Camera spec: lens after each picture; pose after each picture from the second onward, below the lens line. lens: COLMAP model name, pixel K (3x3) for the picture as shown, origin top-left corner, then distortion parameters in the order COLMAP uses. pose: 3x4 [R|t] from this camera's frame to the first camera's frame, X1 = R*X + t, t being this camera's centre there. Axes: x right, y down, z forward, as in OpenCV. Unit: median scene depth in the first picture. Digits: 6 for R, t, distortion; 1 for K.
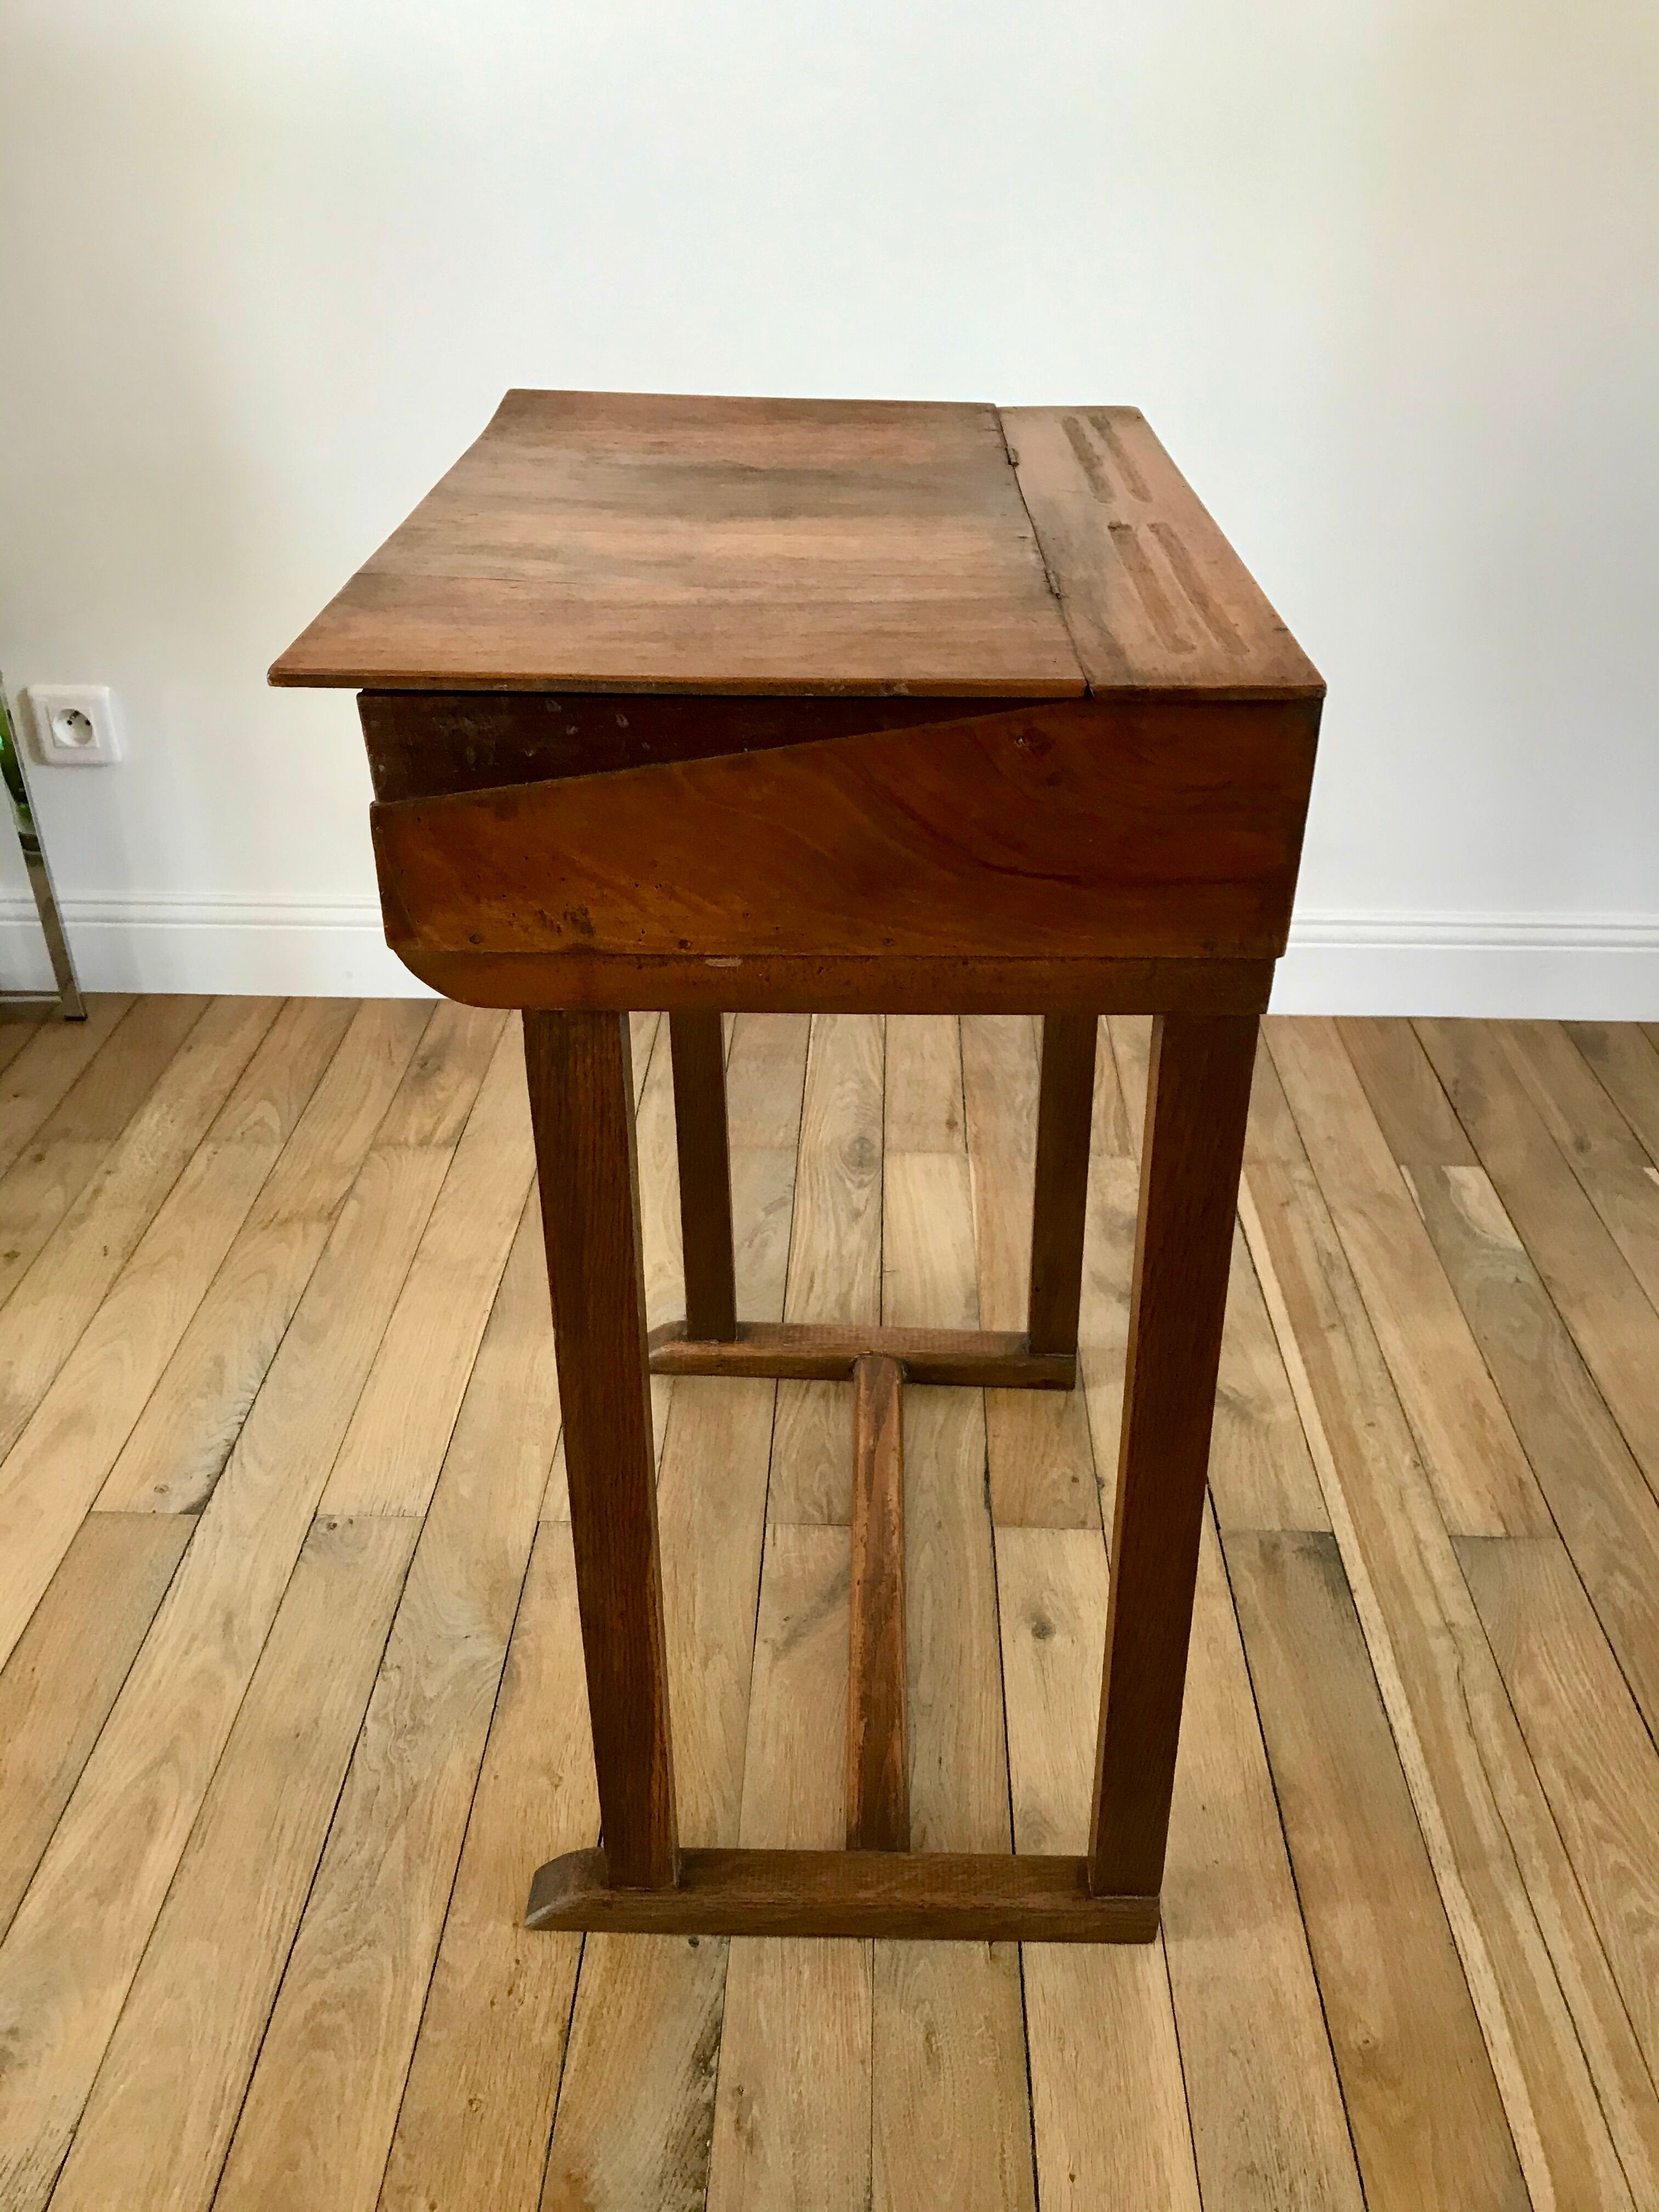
lens RADIAL K [[1823.9, 0, 832.5], [0, 1823.9, 1114.4], [0, 0, 1]] dist [0.045274, -0.048372]
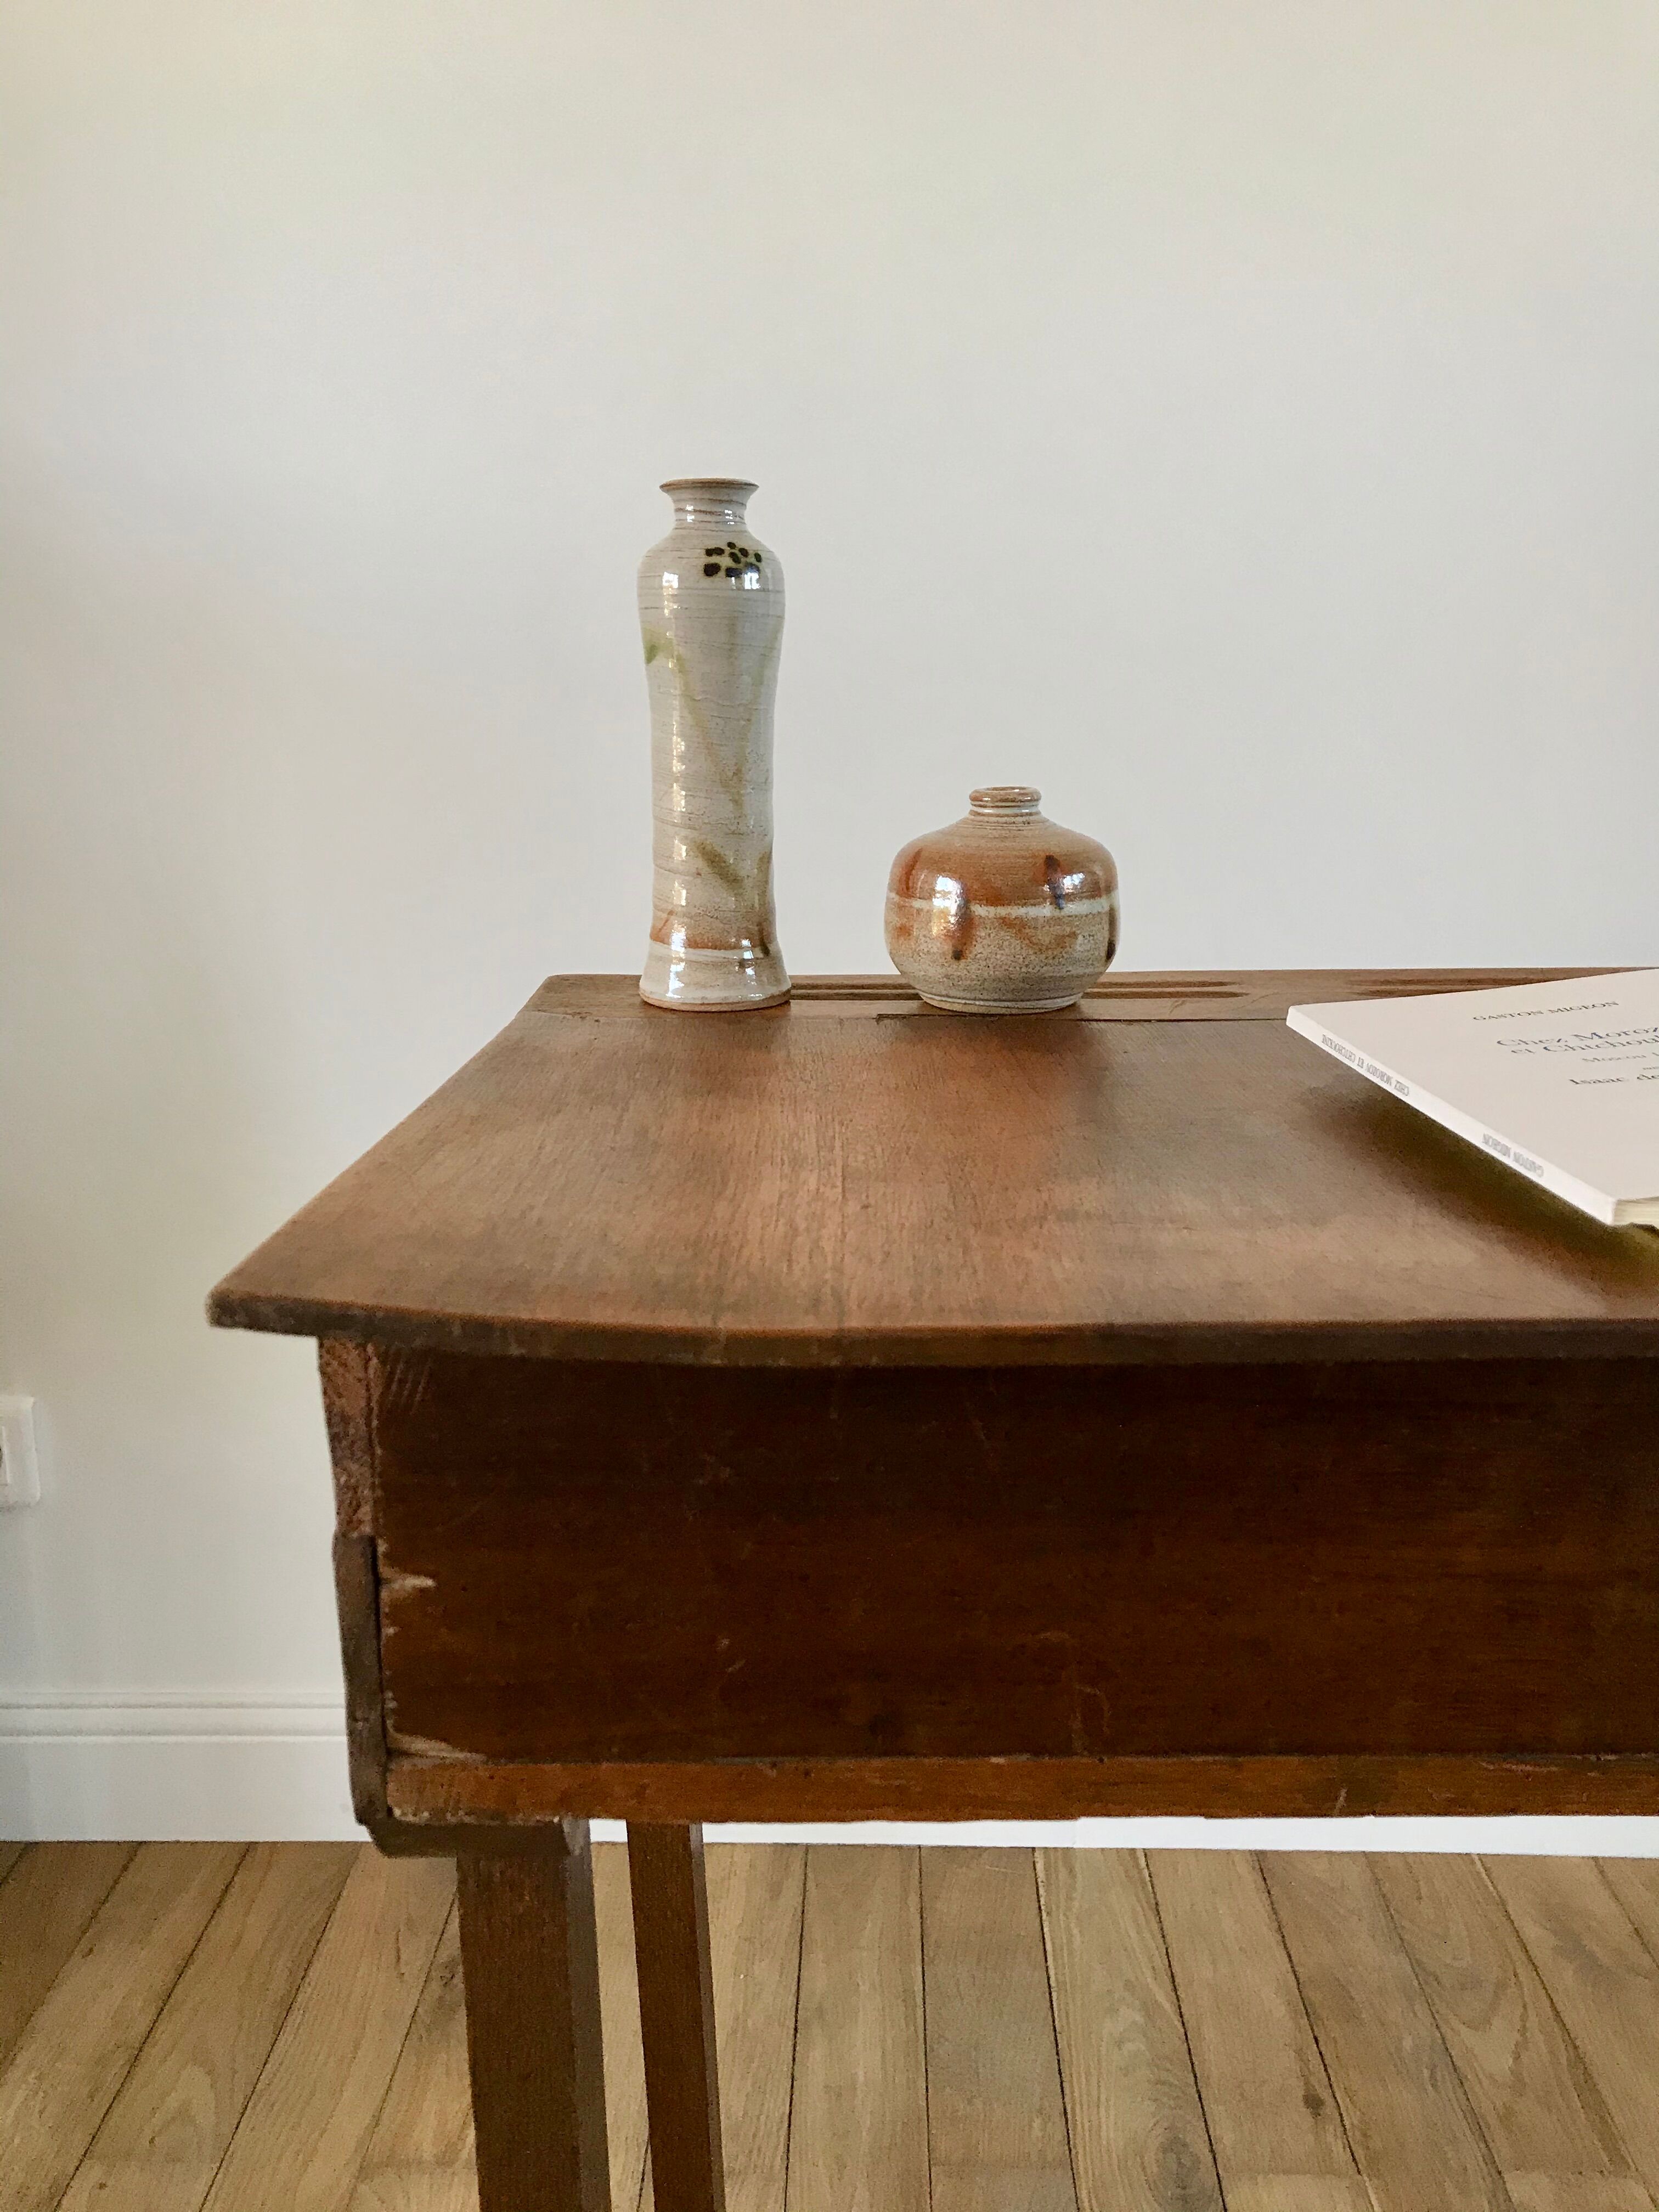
lens RADIAL K [[1823.9, 0, 816.3], [0, 1823.9, 1105.1], [0, 0, 1]] dist [0.045274, -0.048372]
pose [[0.999933, -0.011446, -0.001930, -0.111568], [0.010252, 0.948806, -0.315693, -0.138109], [0.005445, 0.315652, 0.948859, 0.361926]]
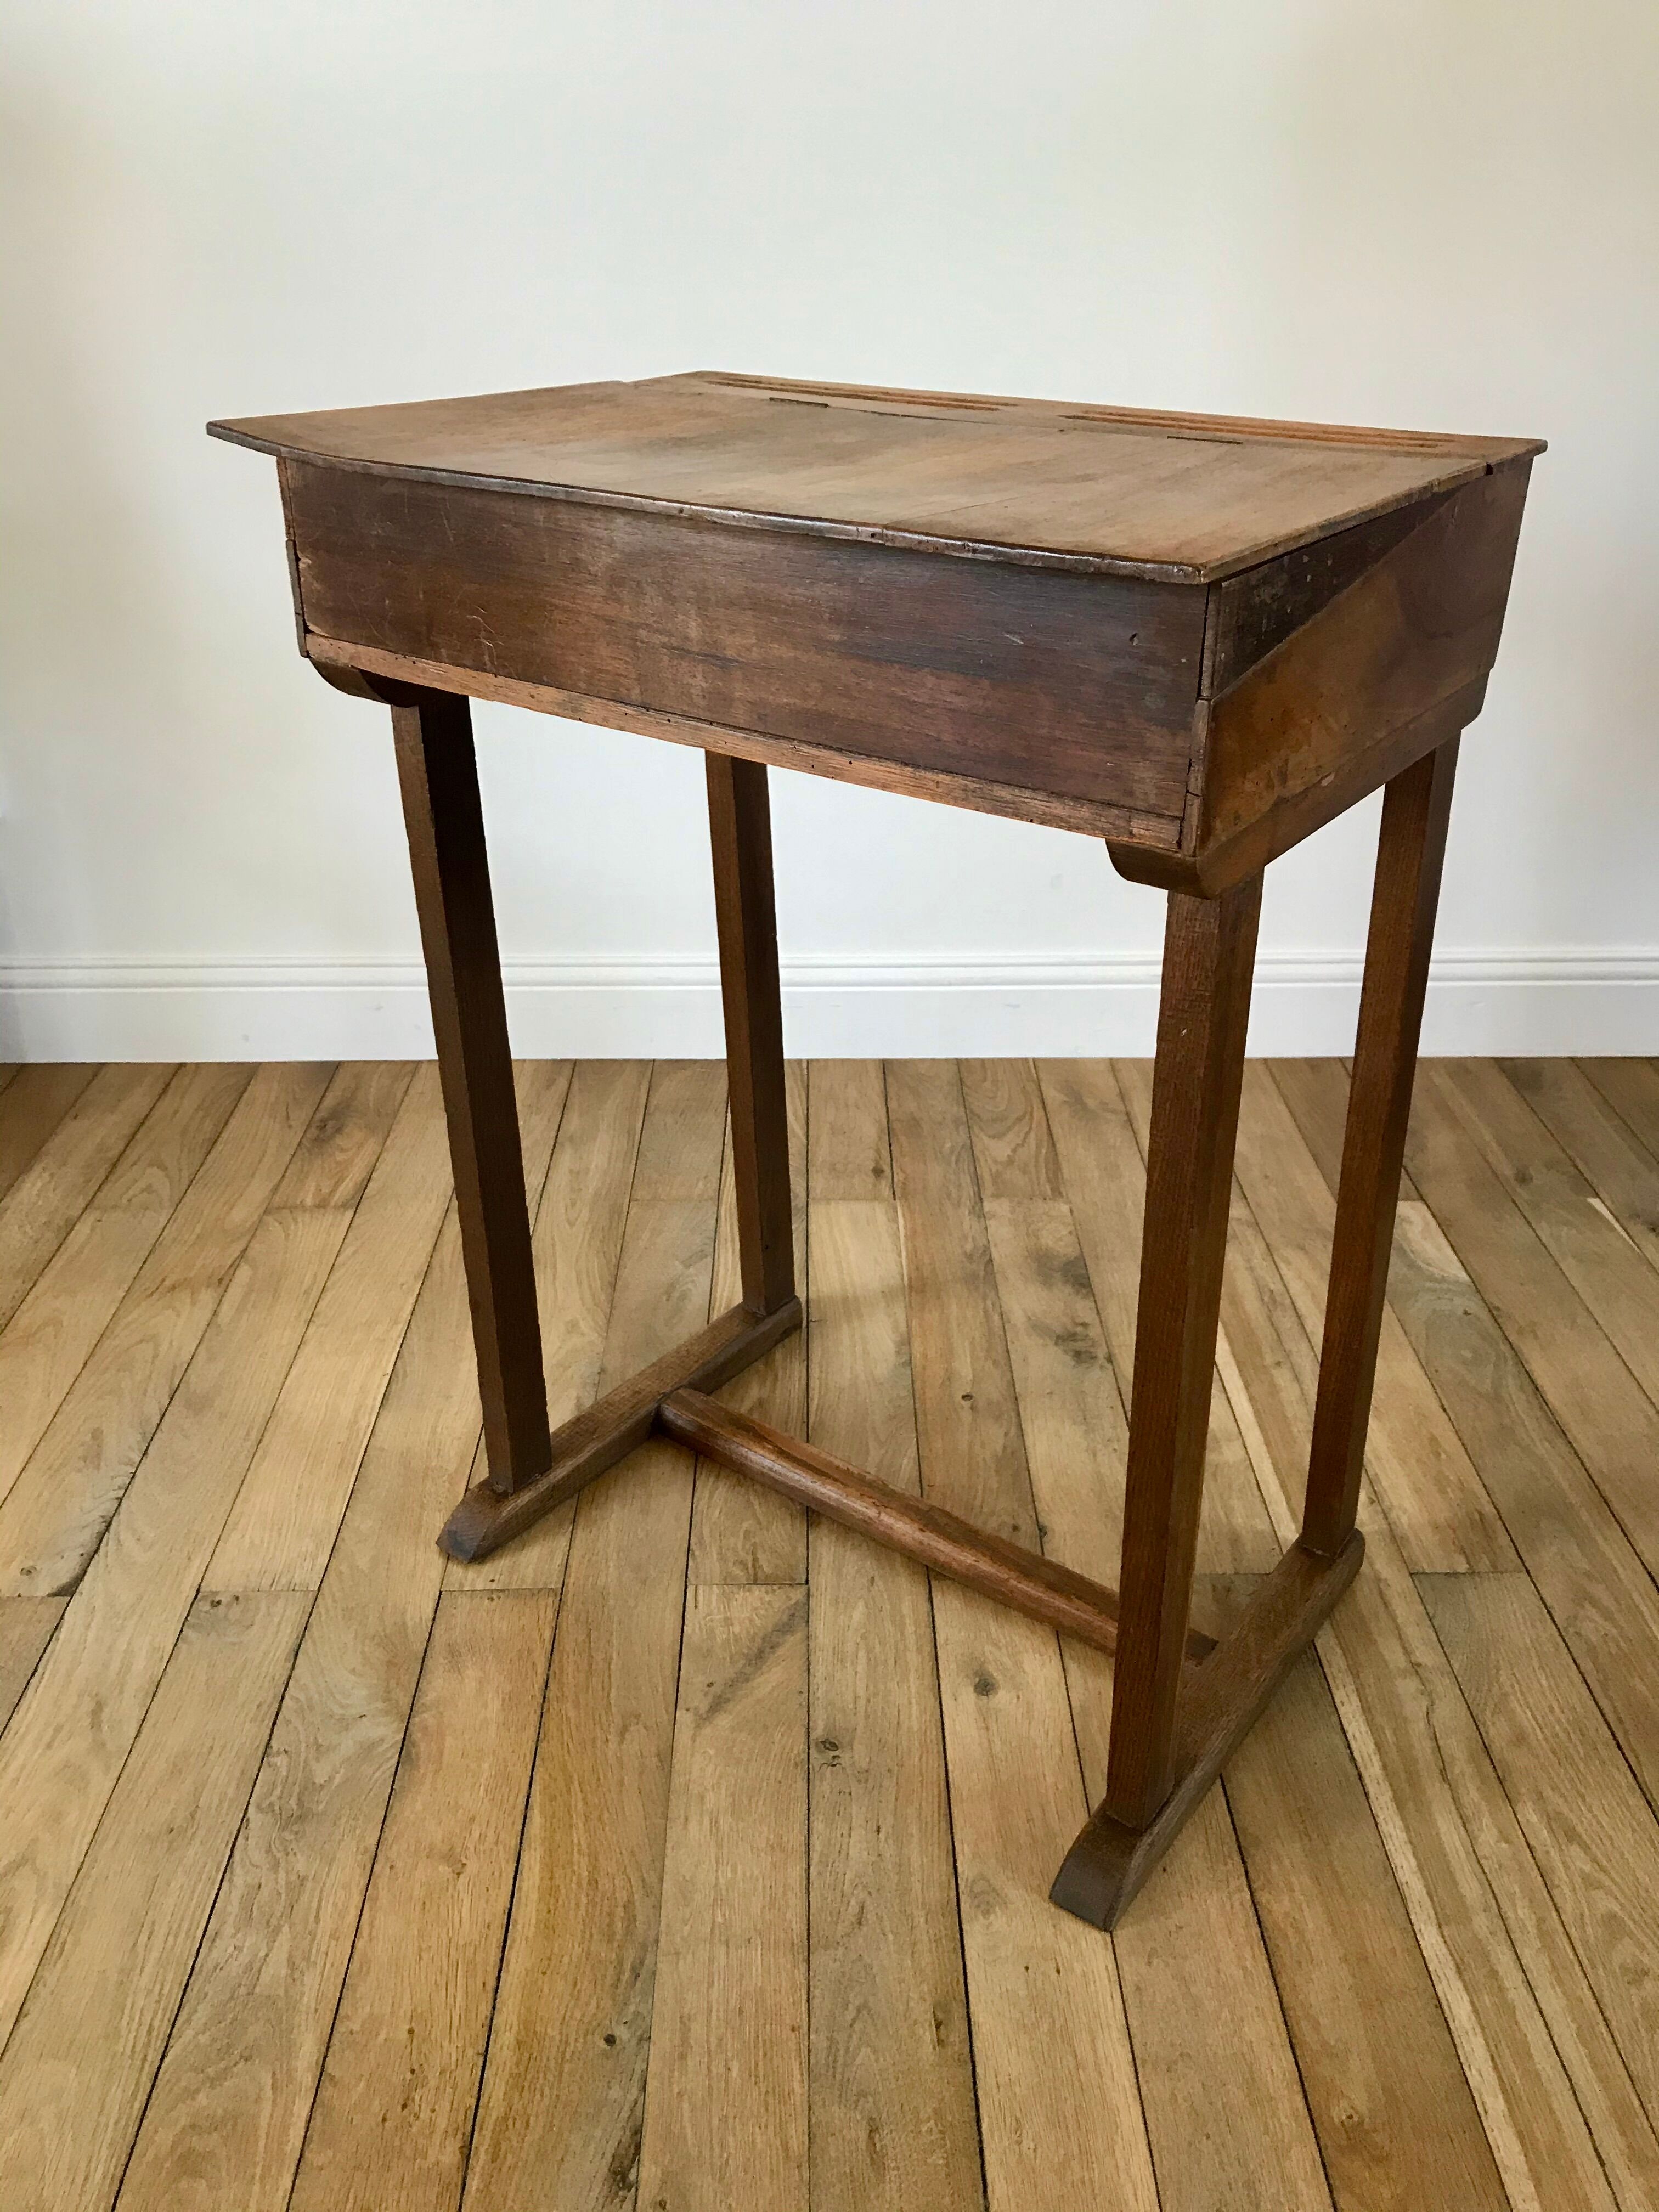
lens RADIAL K [[1823.9, 0, 834.2], [0, 1823.9, 1116.2], [0, 0, 1]] dist [0.045274, -0.048372]
pose [[0.998986, -0.023540, 0.038385, 0.007162], [0.025696, 0.998062, -0.056680, 0.034740], [-0.036976, 0.057609, 0.997654, 0.045655]]
